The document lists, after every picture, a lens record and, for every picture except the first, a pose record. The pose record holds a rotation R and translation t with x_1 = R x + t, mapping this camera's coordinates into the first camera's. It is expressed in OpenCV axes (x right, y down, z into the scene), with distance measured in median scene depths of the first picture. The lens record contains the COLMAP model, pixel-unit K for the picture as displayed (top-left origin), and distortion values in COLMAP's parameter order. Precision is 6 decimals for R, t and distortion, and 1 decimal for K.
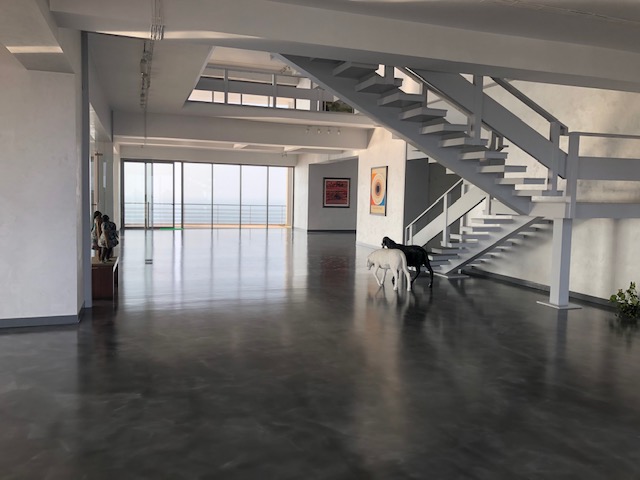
lens RADIAL K [[521.3, 0, 318.2], [0, 521.3, 240.9], [0, 0, 1]] dist [0.000066, 0.000276]
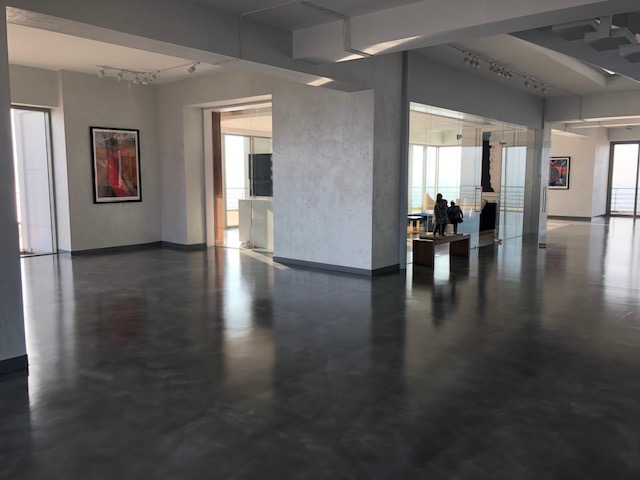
lens RADIAL K [[521.3, 0, 315.7], [0, 521.3, 238.5], [0, 0, 1]] dist [0.000066, 0.000276]
pose [[0.510581, 0.071913, -0.856817, 0.279056], [-0.056284, 0.997154, 0.050152, 0.000350], [0.857986, 0.022619, 0.513175, 0.089161]]
